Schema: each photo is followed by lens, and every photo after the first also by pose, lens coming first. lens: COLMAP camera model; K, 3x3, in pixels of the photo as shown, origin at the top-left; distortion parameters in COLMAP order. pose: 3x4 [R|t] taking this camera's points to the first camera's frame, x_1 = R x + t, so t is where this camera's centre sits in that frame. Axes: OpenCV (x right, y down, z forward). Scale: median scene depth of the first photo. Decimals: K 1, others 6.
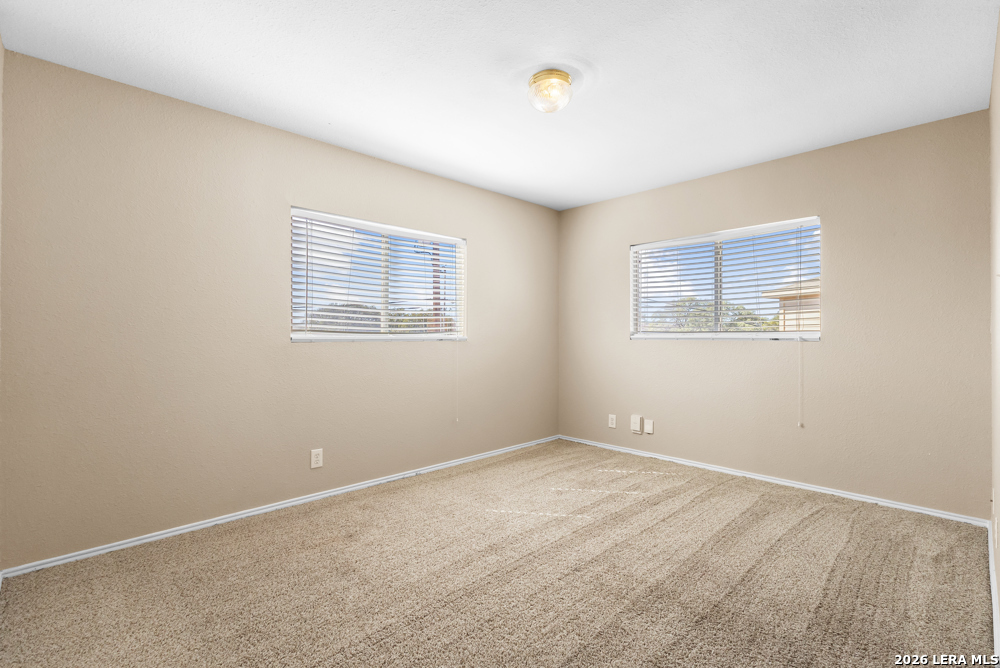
lens RADIAL K [[464.3, 0, 500.0], [0, 464.3, 334.0], [0, 0, 1]] dist [0.000365, -0.000467]
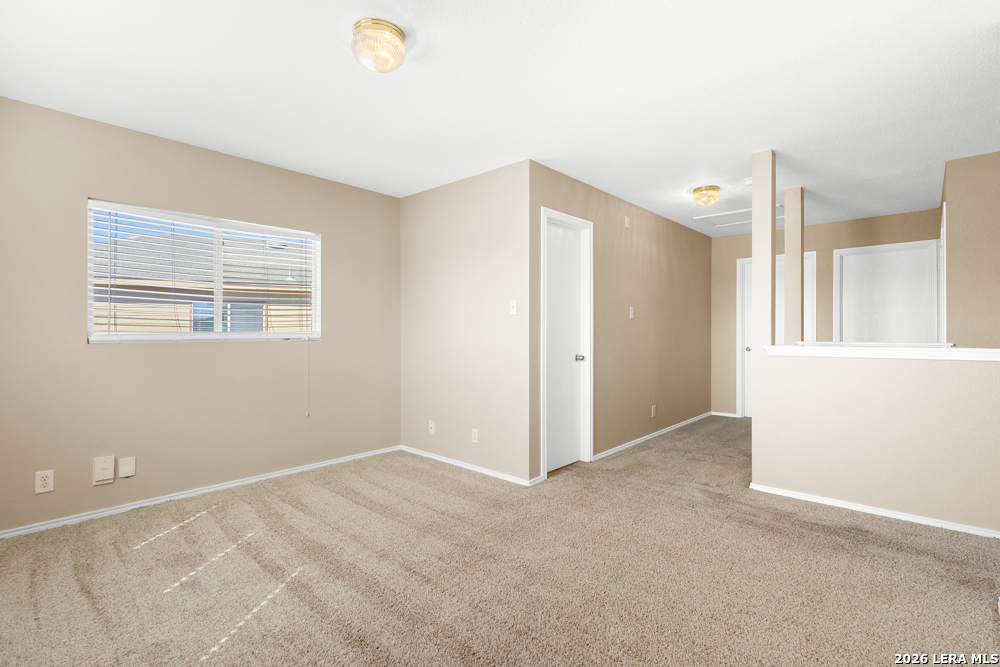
lens RADIAL K [[464.3, 0, 500.0], [0, 464.3, 333.5], [0, 0, 1]] dist [0.000365, -0.000467]
pose [[-0.074234, 0.002501, 0.997238, -0.516966], [0.003562, 0.999991, -0.002243, 0.001038], [-0.997235, 0.003386, -0.074242, 0.600230]]
